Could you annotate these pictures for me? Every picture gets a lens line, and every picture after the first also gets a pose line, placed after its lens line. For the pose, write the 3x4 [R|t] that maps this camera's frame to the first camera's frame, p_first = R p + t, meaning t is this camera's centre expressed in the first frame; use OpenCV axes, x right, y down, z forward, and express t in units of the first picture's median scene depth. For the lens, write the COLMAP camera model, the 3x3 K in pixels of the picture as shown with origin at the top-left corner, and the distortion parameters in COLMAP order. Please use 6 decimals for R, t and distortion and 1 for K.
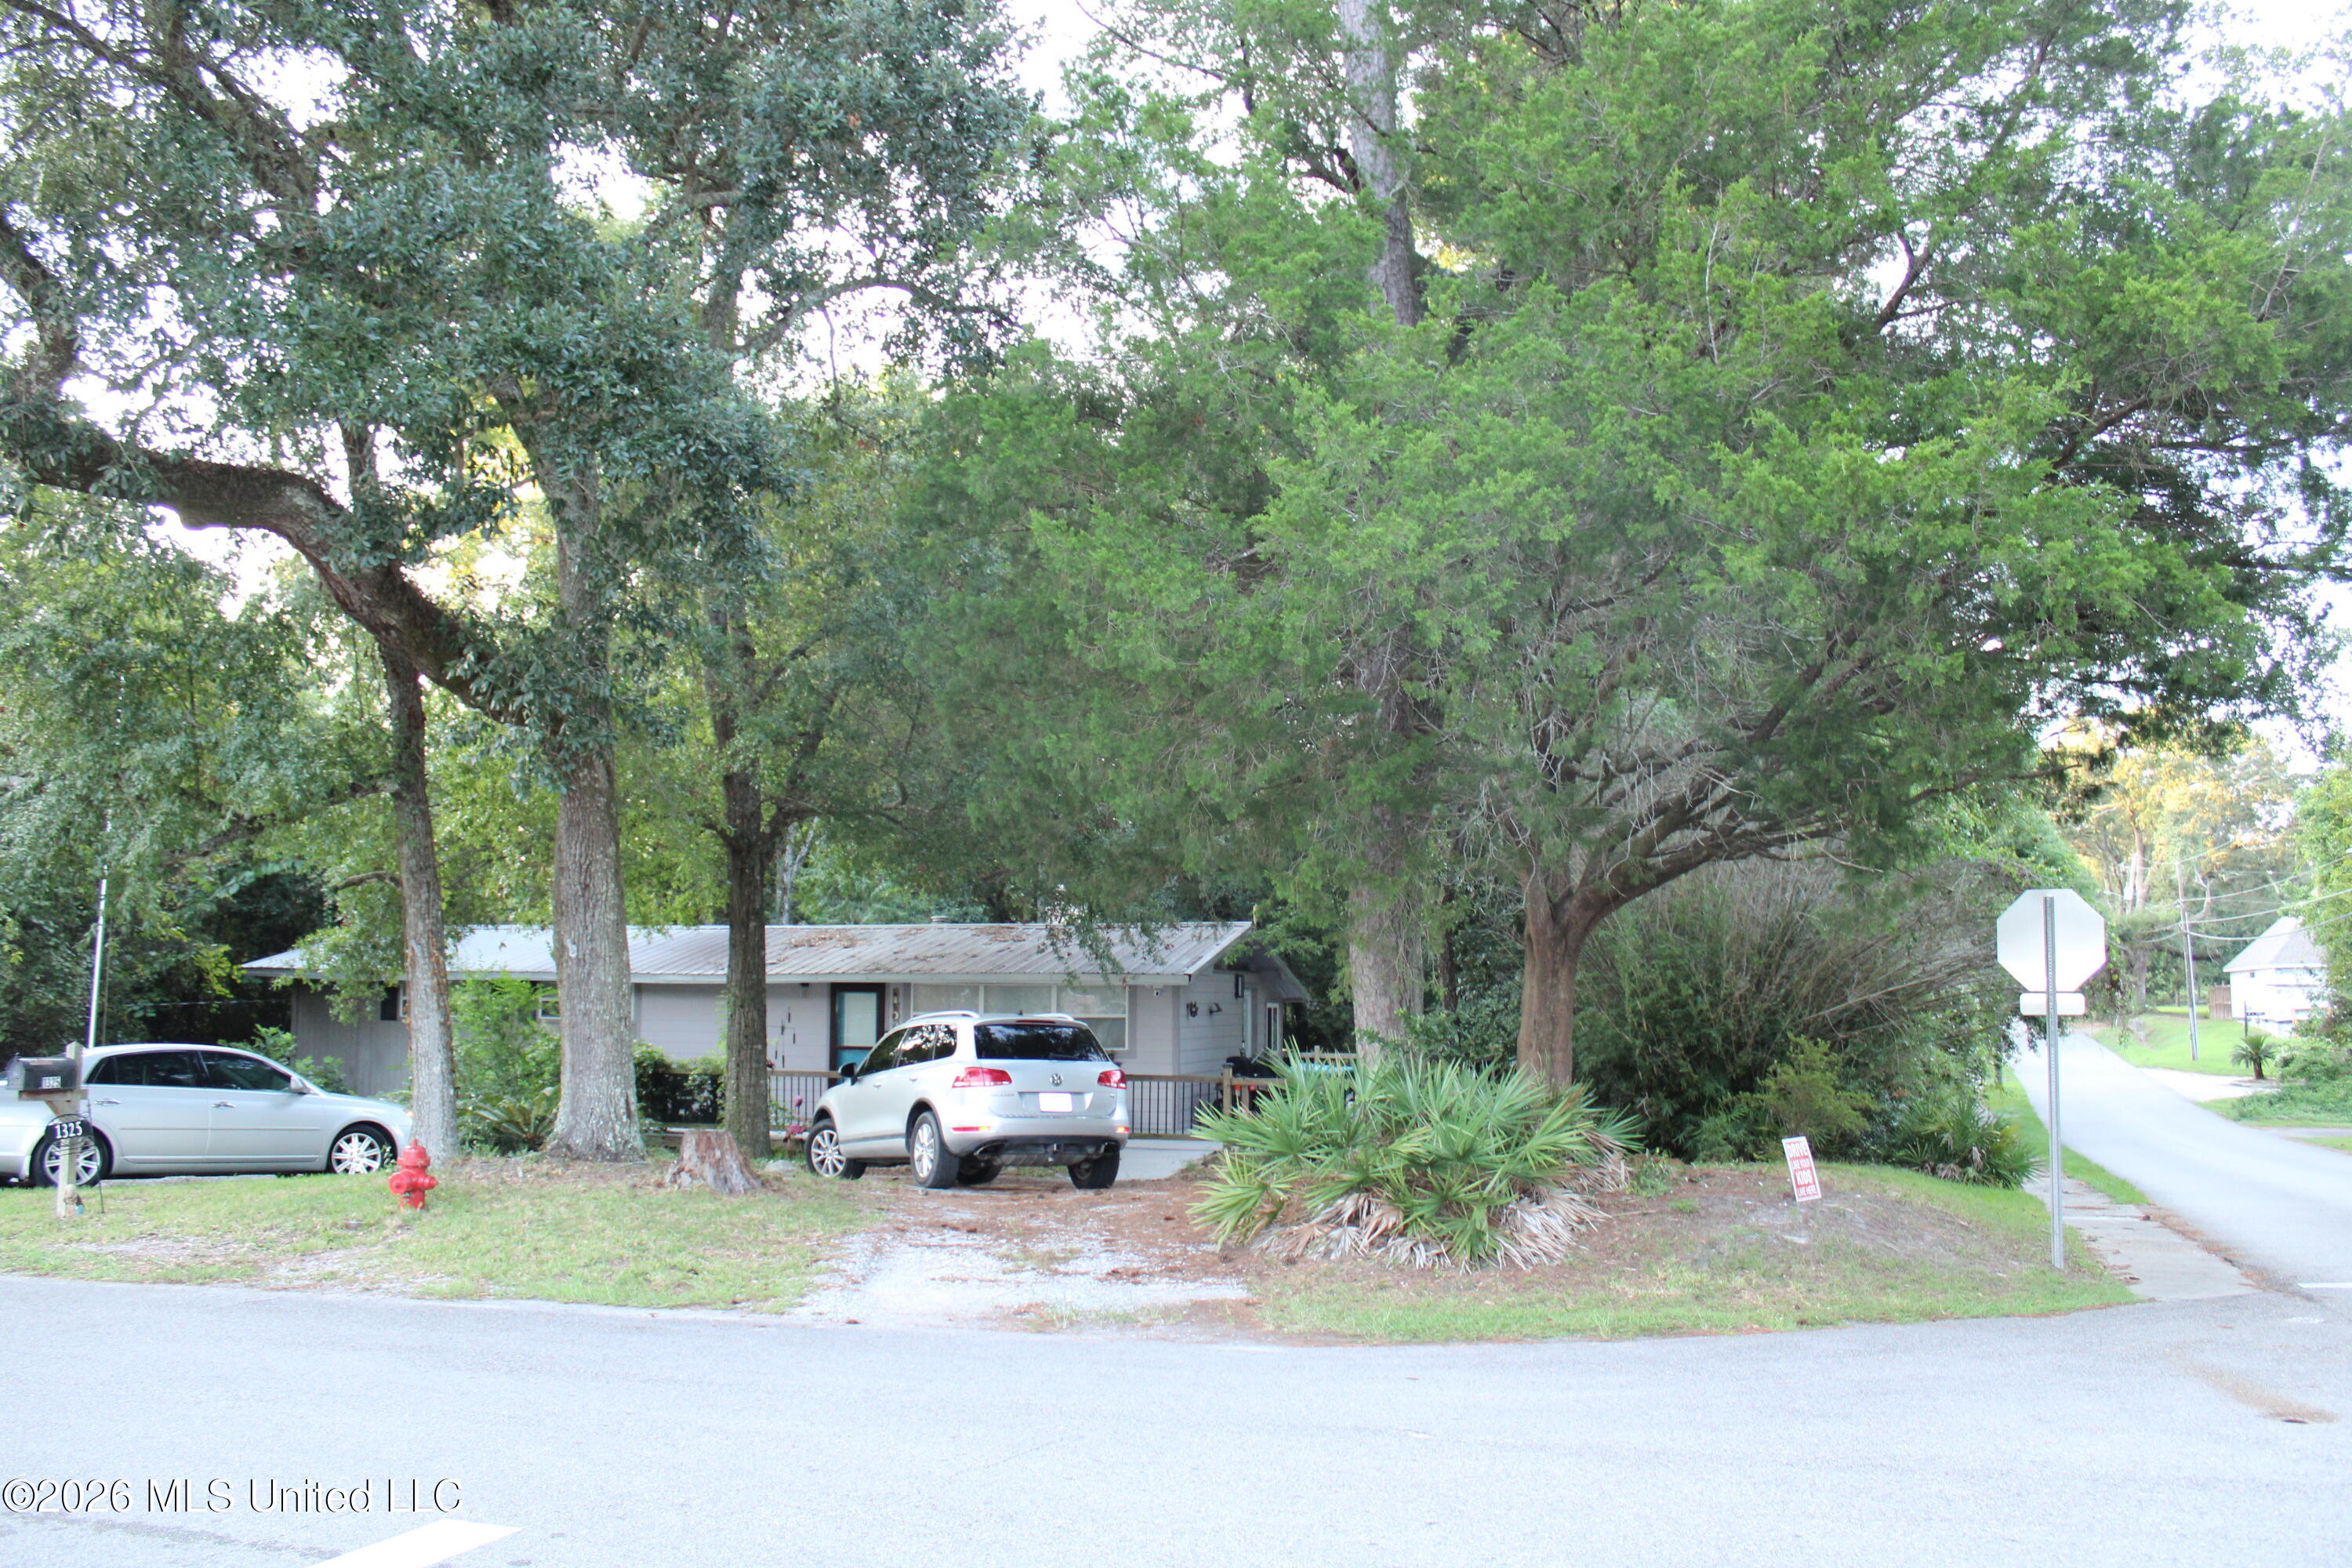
lens RADIAL K [[1942.5, 0, 1175.5], [0, 1942.5, 799.2], [0, 0, 1]] dist [-0.168923, 0.145197]
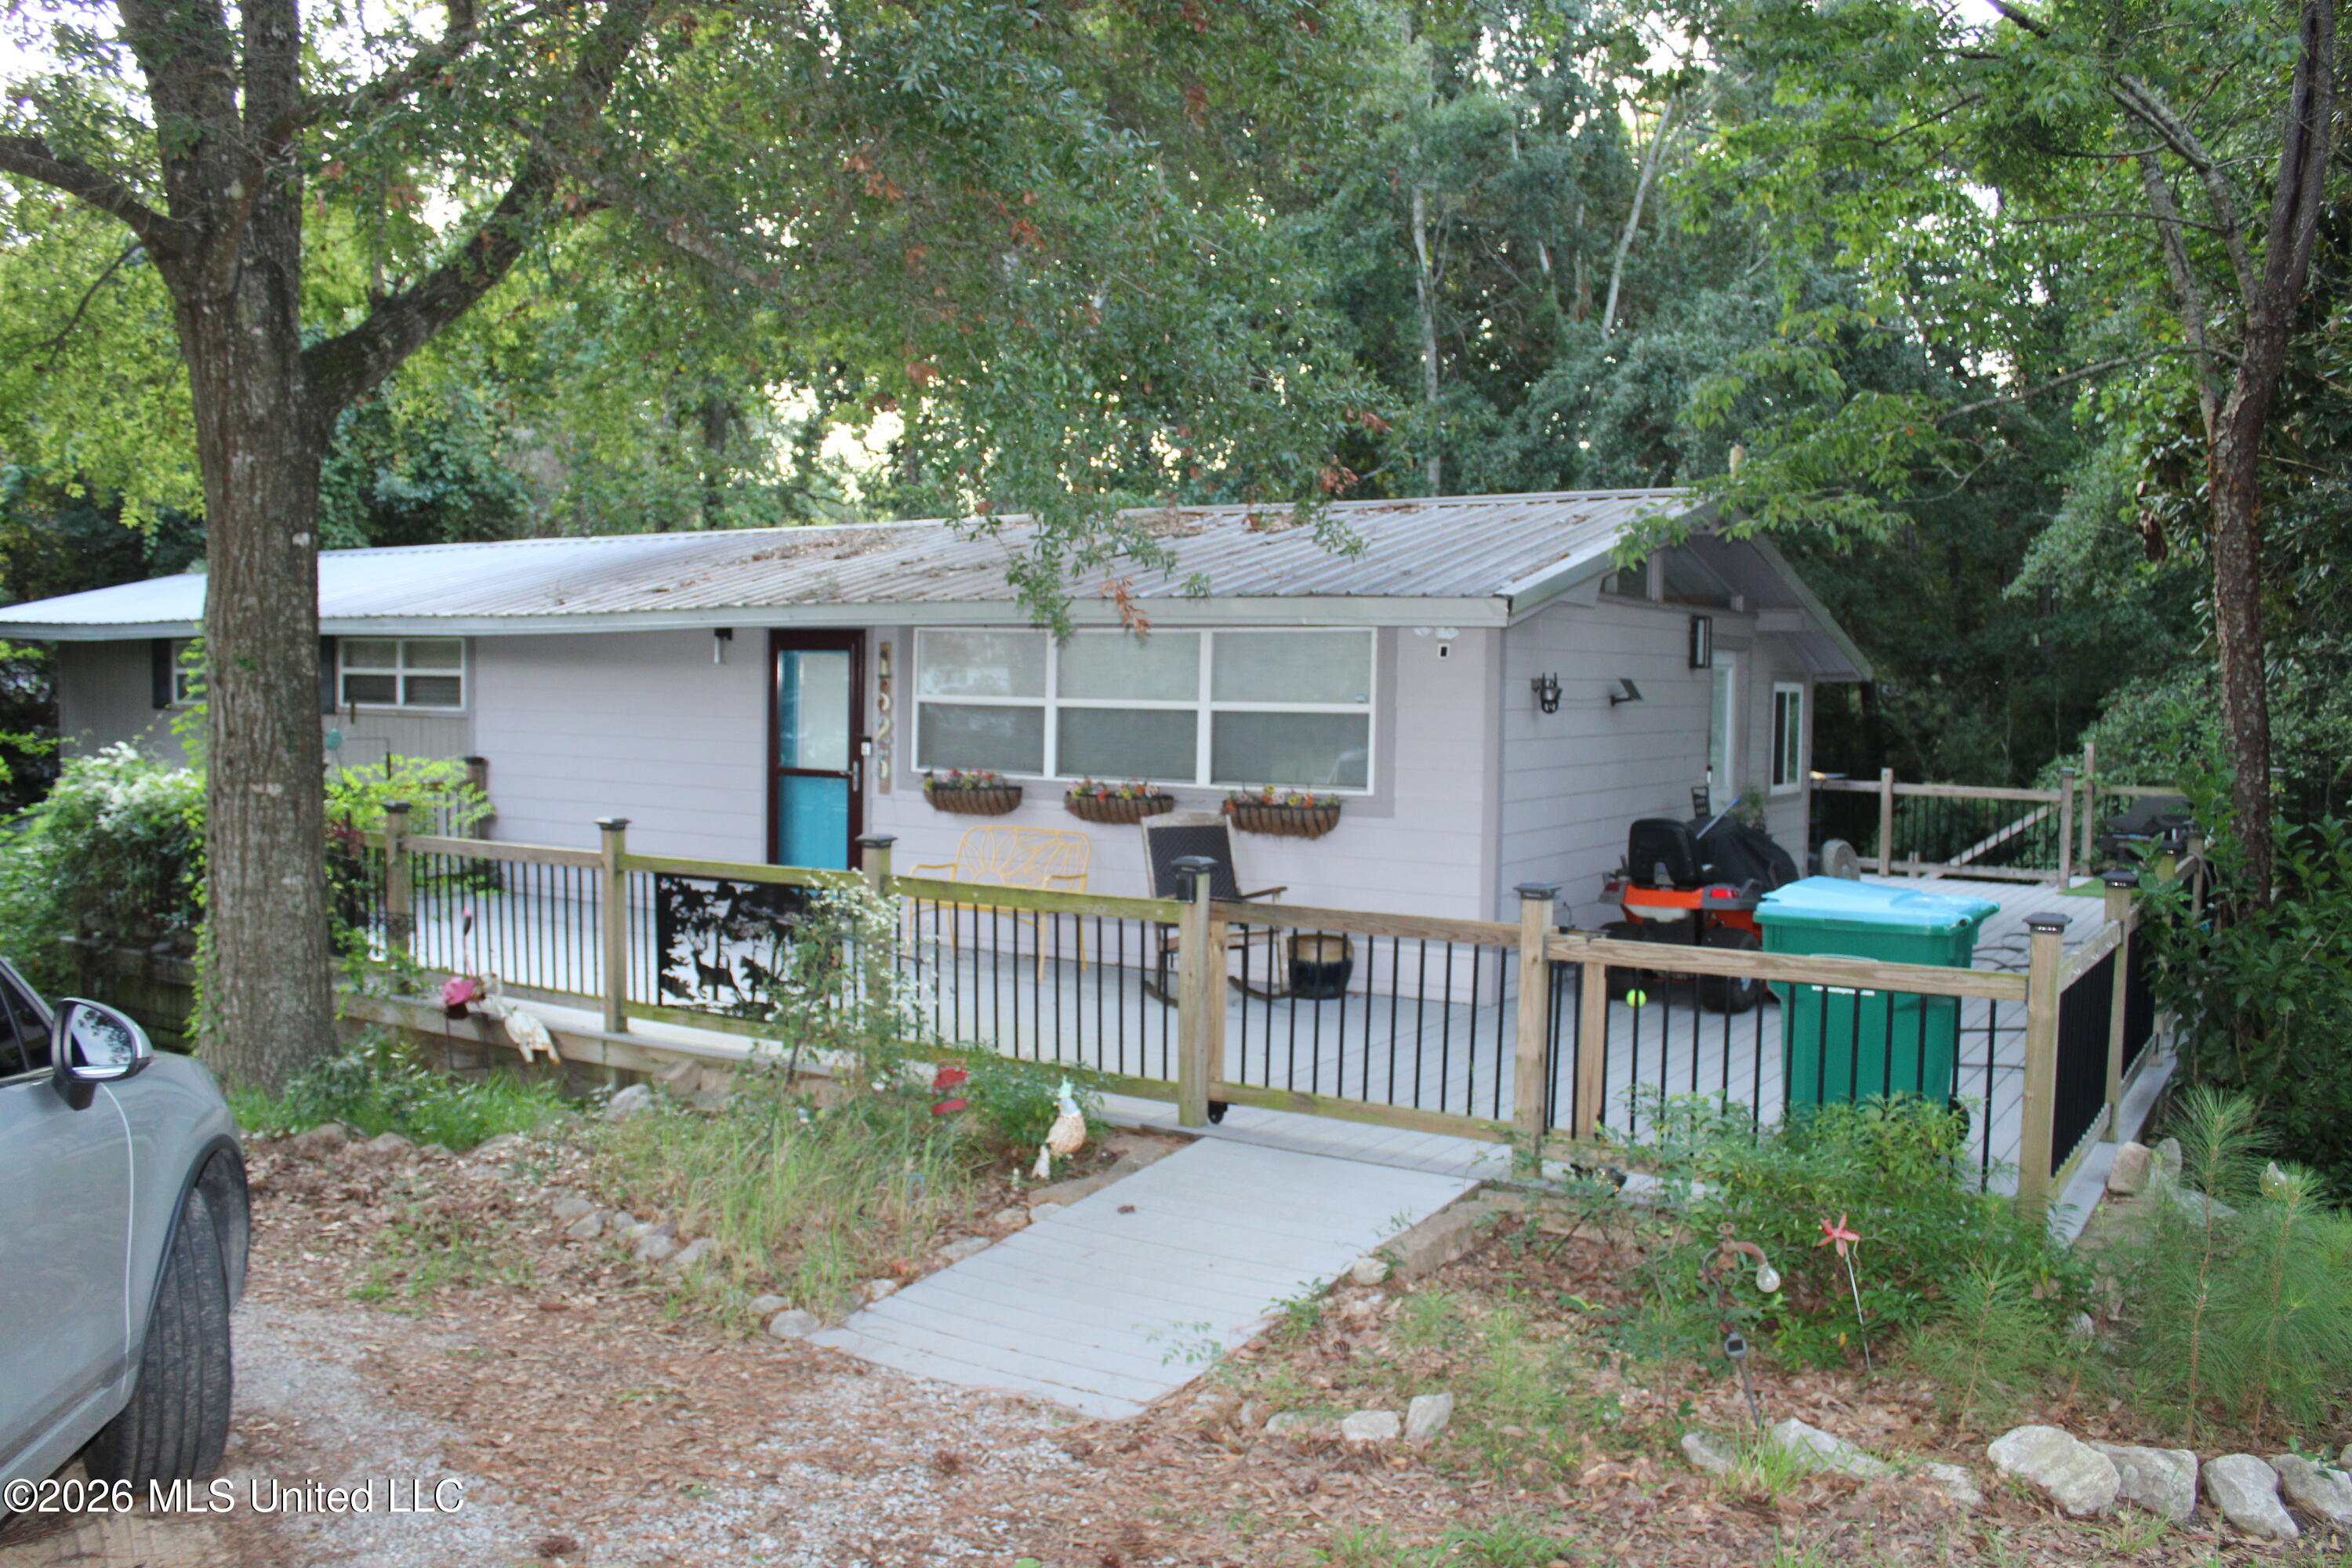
lens RADIAL K [[1942.5, 0, 1175.5], [0, 1942.5, 799.2], [0, 0, 1]] dist [-0.168923, 0.145197]
pose [[0.957342, 0.025765, -0.287806, 0.080140], [0.022071, 0.986587, 0.161737, 0.107084], [0.288113, -0.161189, 0.943933, 1.003562]]
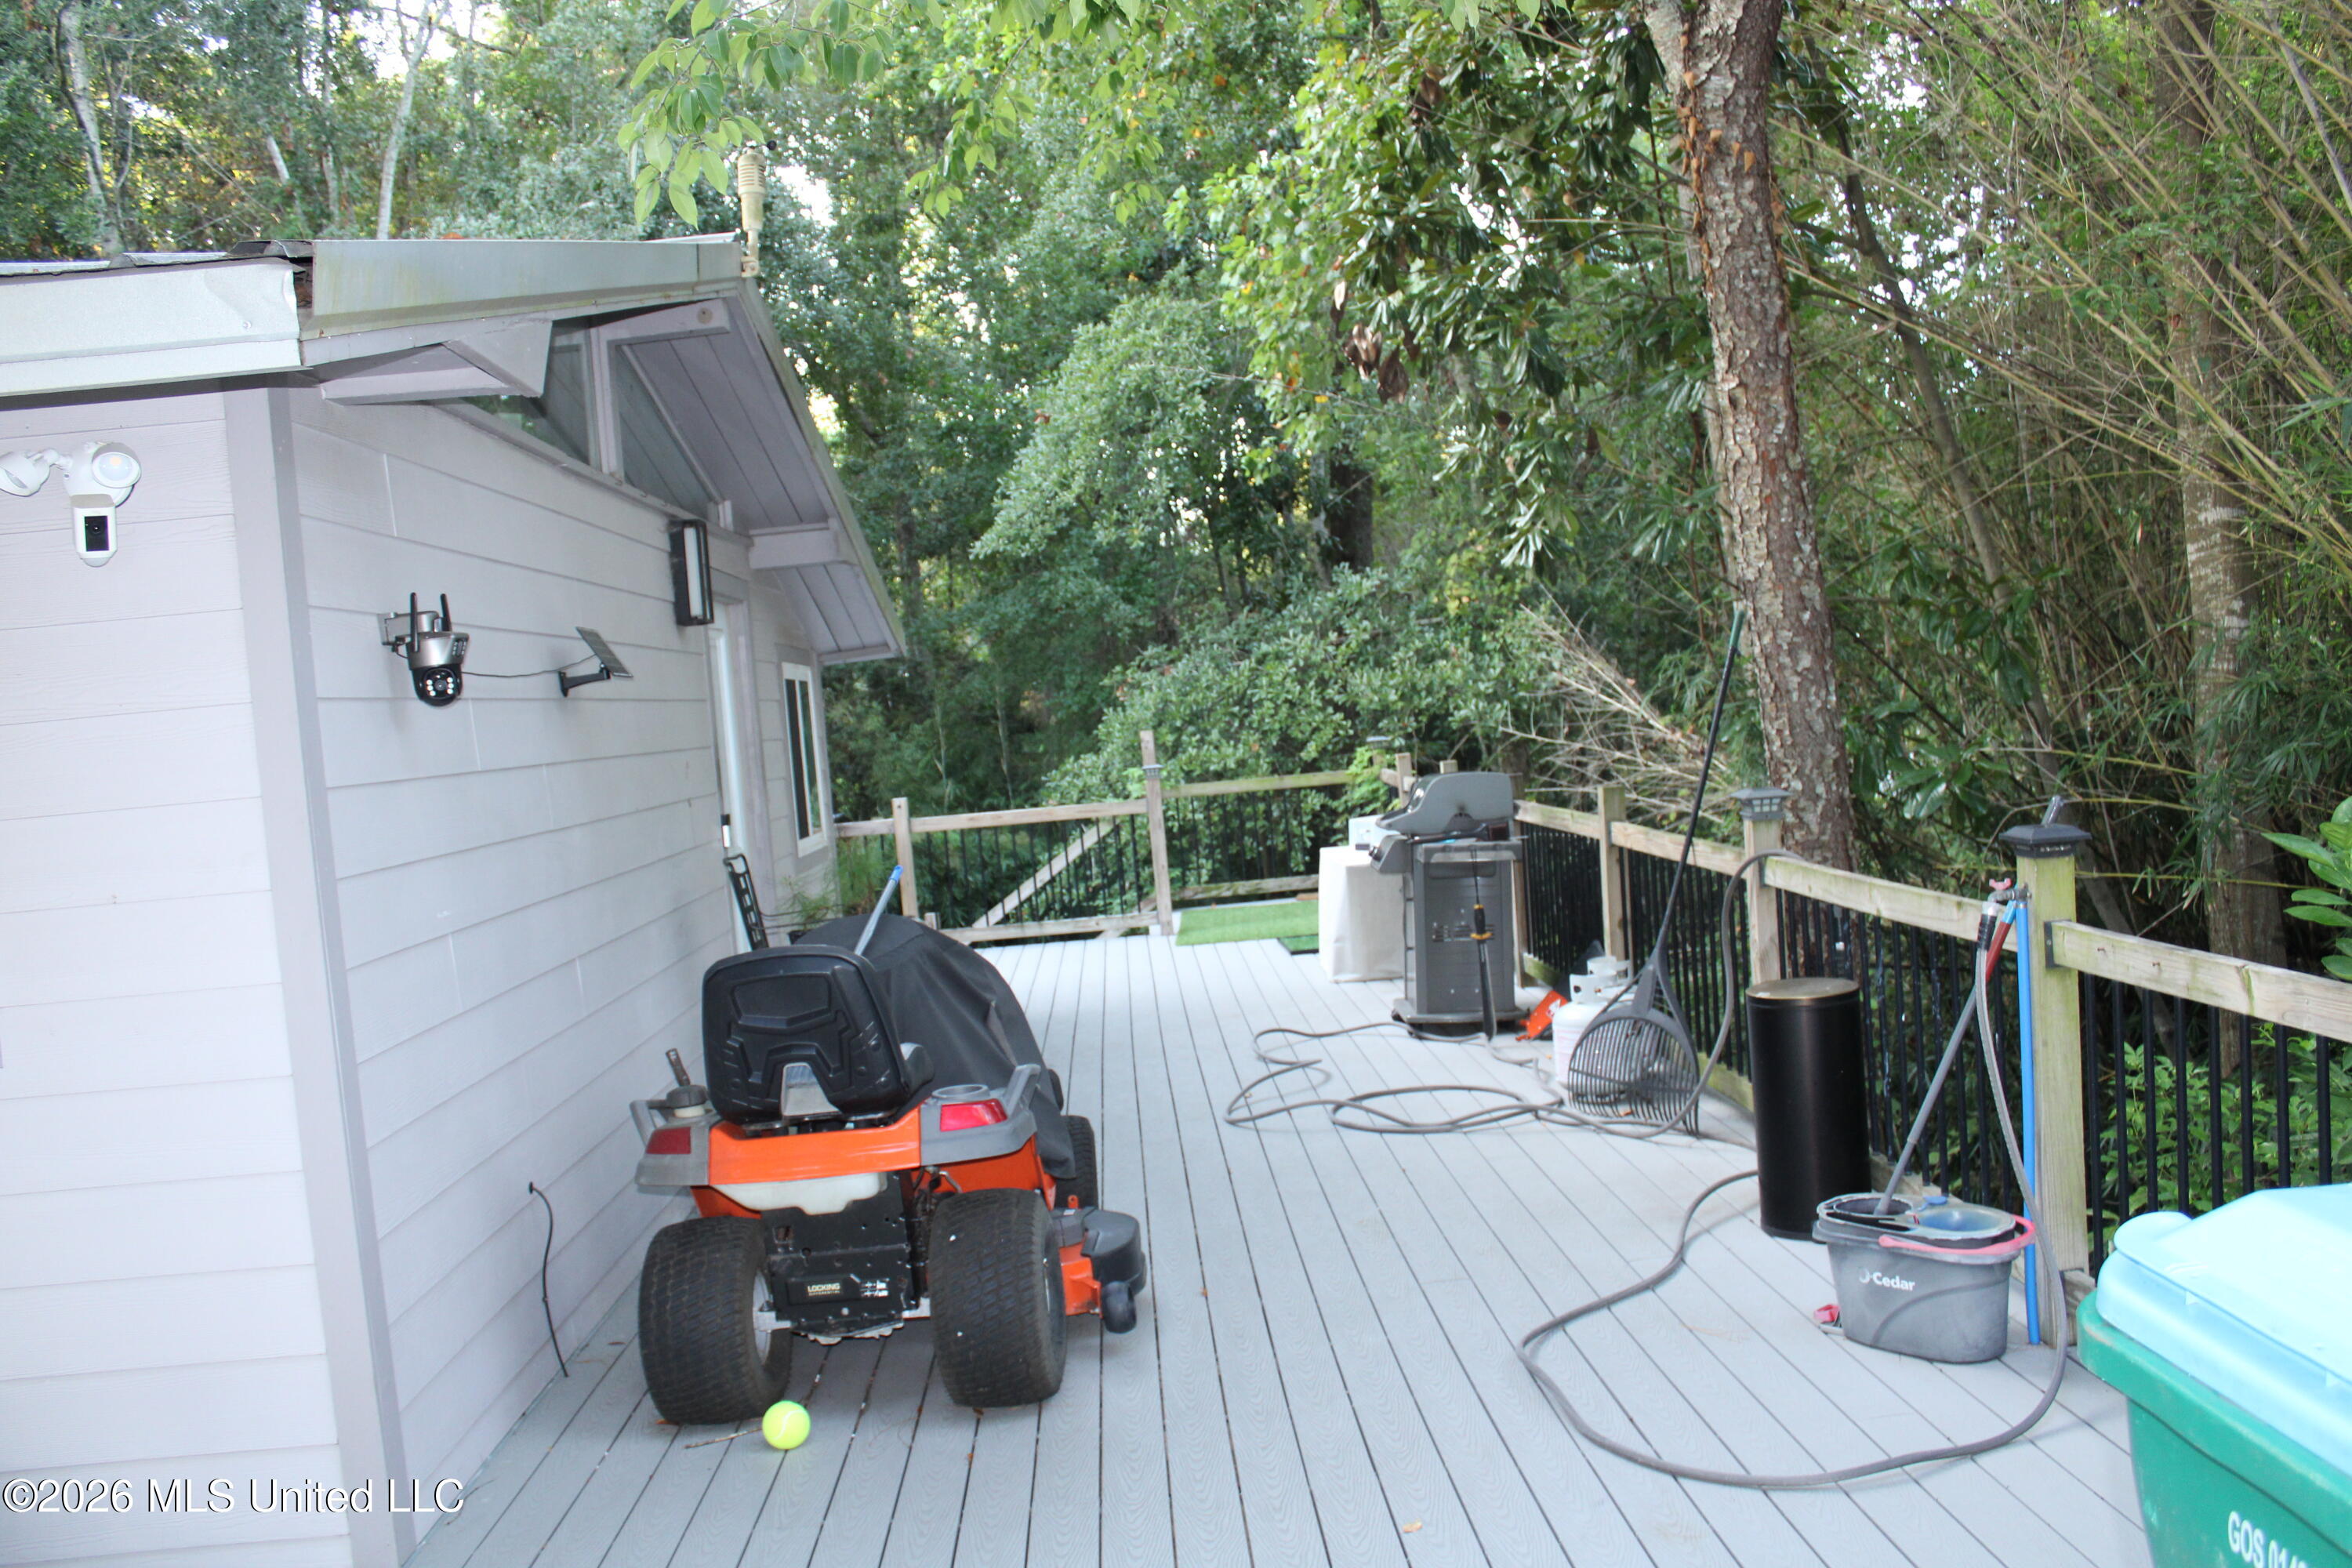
lens RADIAL K [[1942.5, 0, 1175.5], [0, 1942.5, 799.2], [0, 0, 1]] dist [-0.168923, 0.145197]
pose [[0.944985, -0.103106, 0.310441, 0.026988], [0.057887, 0.986758, 0.151521, 0.165137], [-0.321952, -0.125214, 0.938439, 1.391277]]
